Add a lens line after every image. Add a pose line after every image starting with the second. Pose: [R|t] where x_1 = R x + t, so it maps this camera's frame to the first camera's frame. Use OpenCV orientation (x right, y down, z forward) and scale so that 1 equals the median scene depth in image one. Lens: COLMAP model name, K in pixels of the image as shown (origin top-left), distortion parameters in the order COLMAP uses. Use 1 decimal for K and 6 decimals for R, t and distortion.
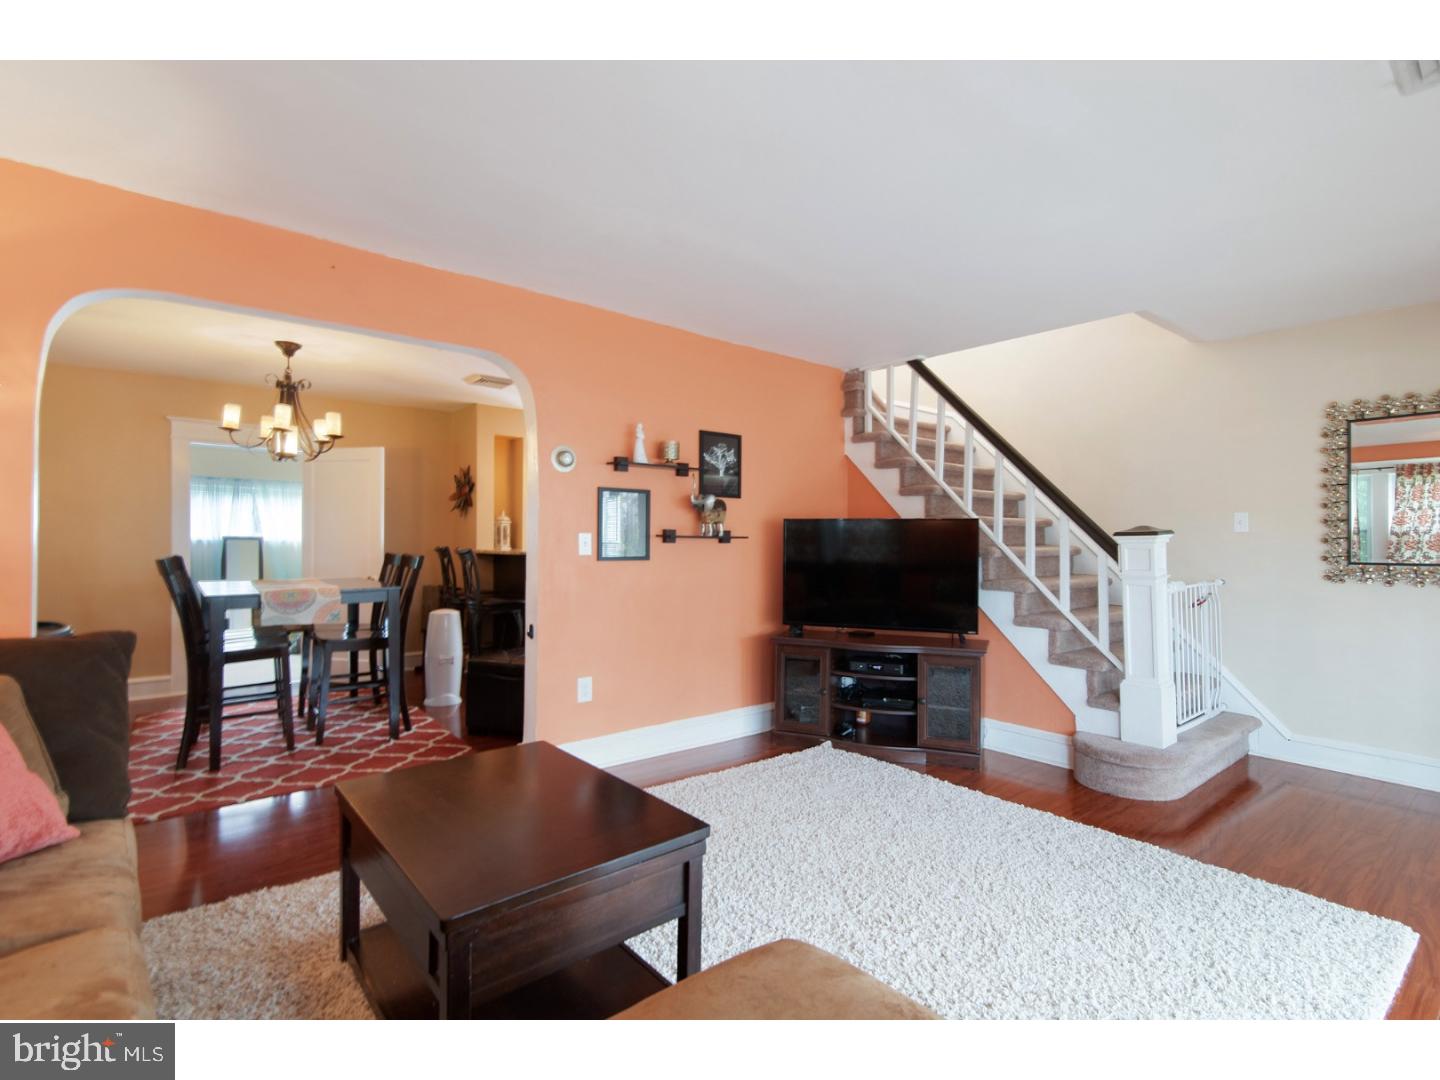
lens RADIAL K [[695.7, 0, 723.9], [0, 695.7, 538.8], [0, 0, 1]] dist [0.004884, -0.000635]
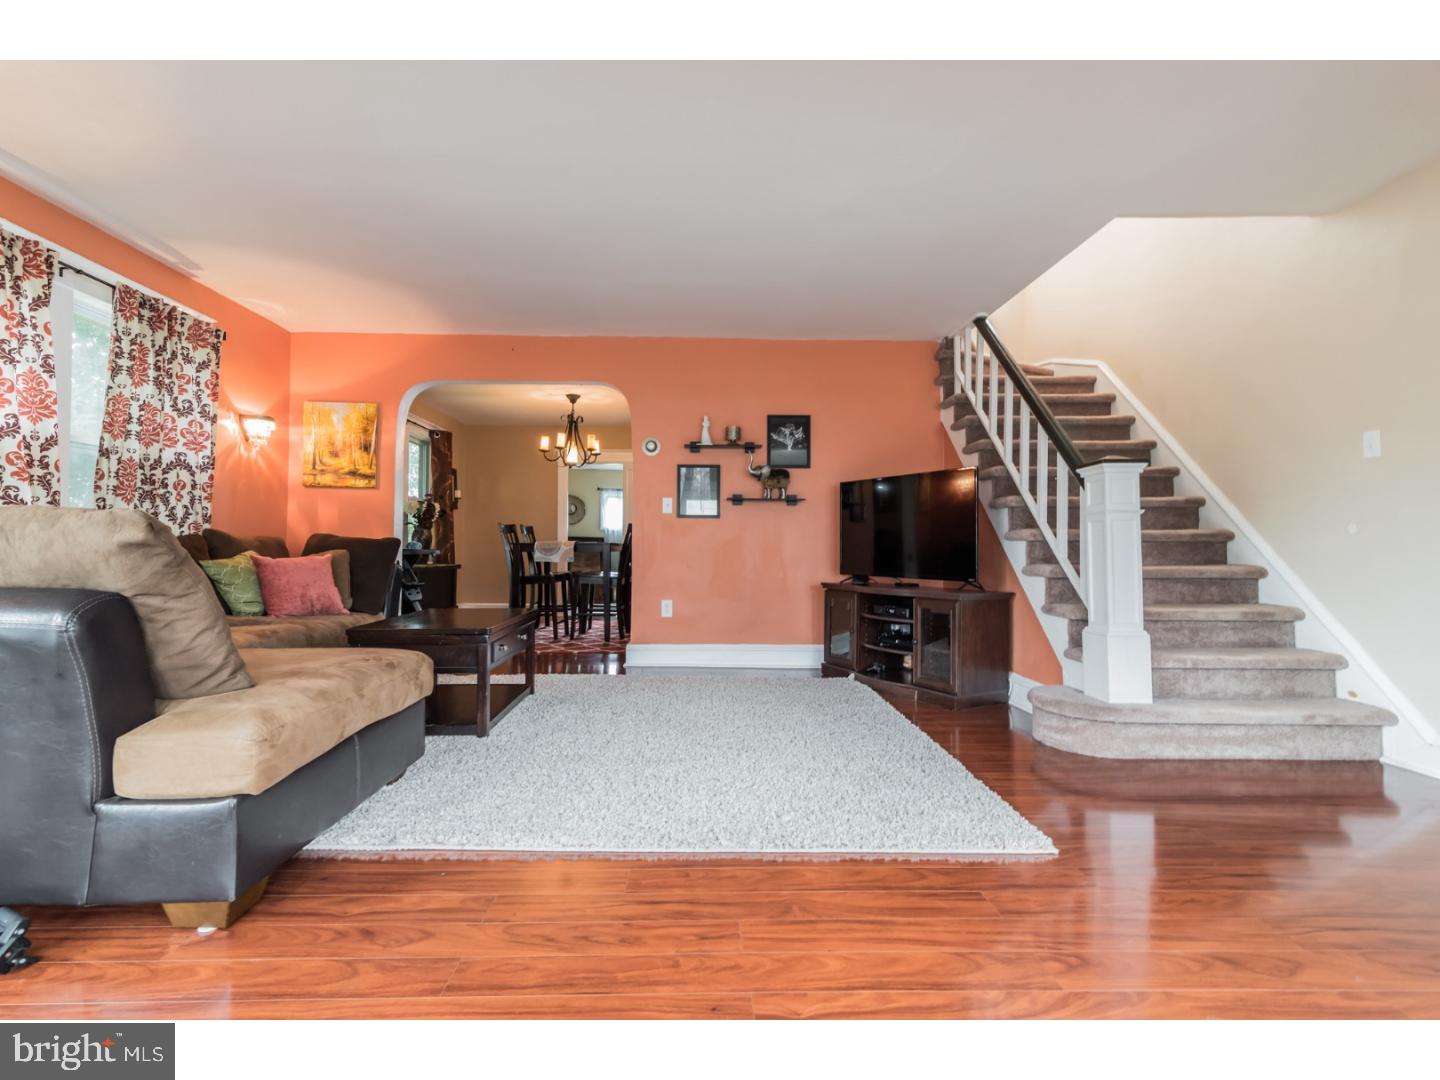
lens RADIAL K [[695.7, 0, 727.8], [0, 695.7, 541.4], [0, 0, 1]] dist [0.004884, -0.000635]
pose [[0.763835, -0.012602, -0.645288, 0.710640], [-0.002591, 0.999741, -0.022592, 0.098867], [0.645406, 0.018928, 0.763605, -0.000132]]
